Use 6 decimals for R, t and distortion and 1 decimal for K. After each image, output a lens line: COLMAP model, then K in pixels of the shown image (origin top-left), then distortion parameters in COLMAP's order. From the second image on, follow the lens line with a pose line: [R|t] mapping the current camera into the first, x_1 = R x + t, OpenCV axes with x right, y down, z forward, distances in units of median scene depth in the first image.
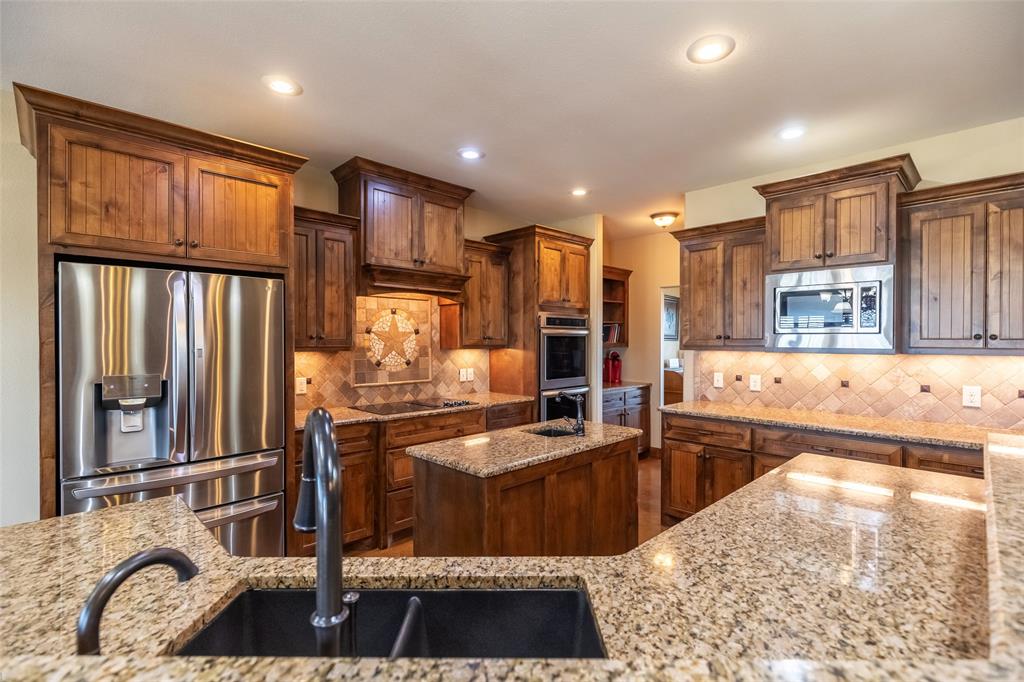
lens RADIAL K [[477.9, 0, 515.6], [0, 477.9, 345.6], [0, 0, 1]] dist [-0.009858, 0.000702]
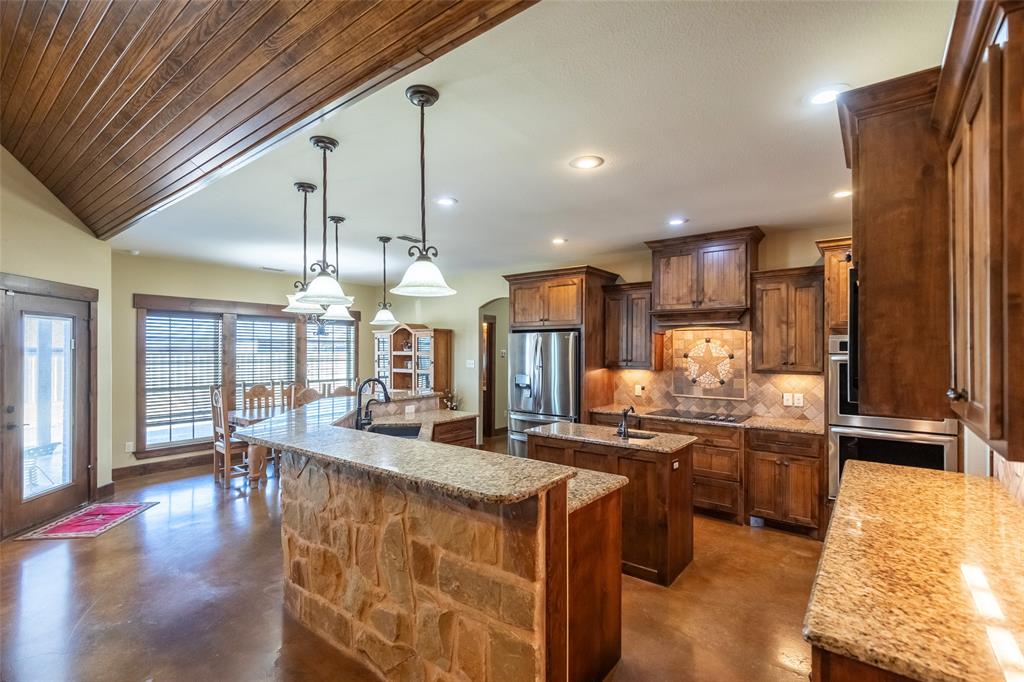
lens RADIAL K [[464.5, 0, 510.3], [0, 464.5, 350.0], [0, 0, 1]] dist [0.009895, -0.000080]
pose [[0.117585, -0.000950, -0.993062, 1.012043], [-0.015170, 0.999881, -0.002753, -0.039459], [0.992947, 0.015389, 0.117557, 0.379541]]
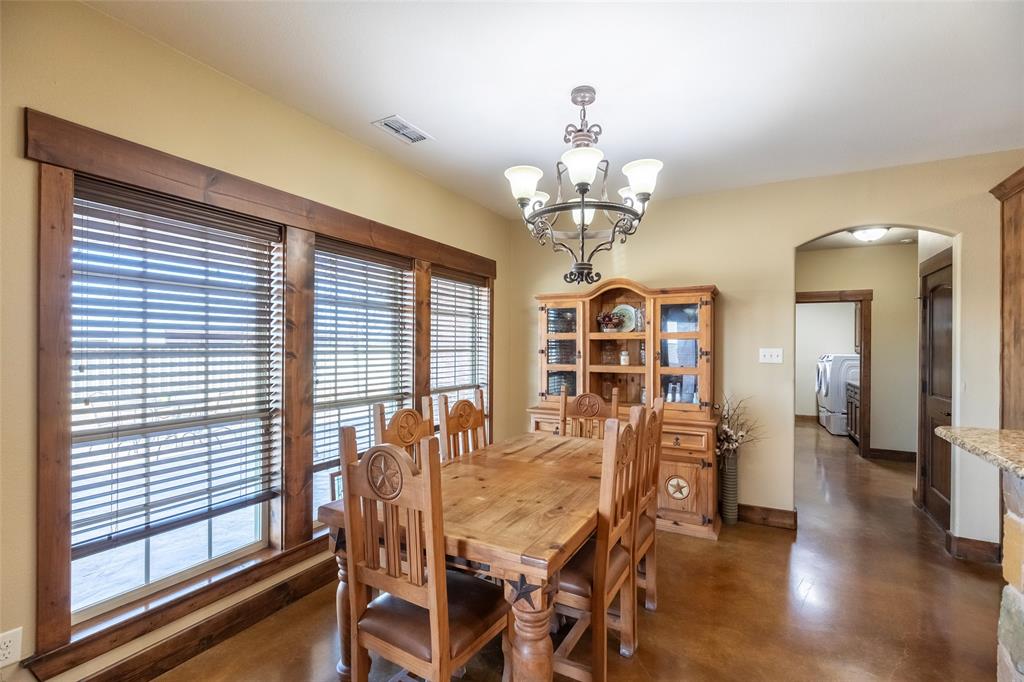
lens RADIAL K [[464.5, 0, 529.4], [0, 464.5, 348.2], [0, 0, 1]] dist [0.009895, -0.000080]
pose [[0.298939, 0.006779, -0.954248, -0.163242], [-0.016861, 0.999856, 0.001821, 0.007988], [0.954123, 0.015546, 0.299010, -0.393048]]
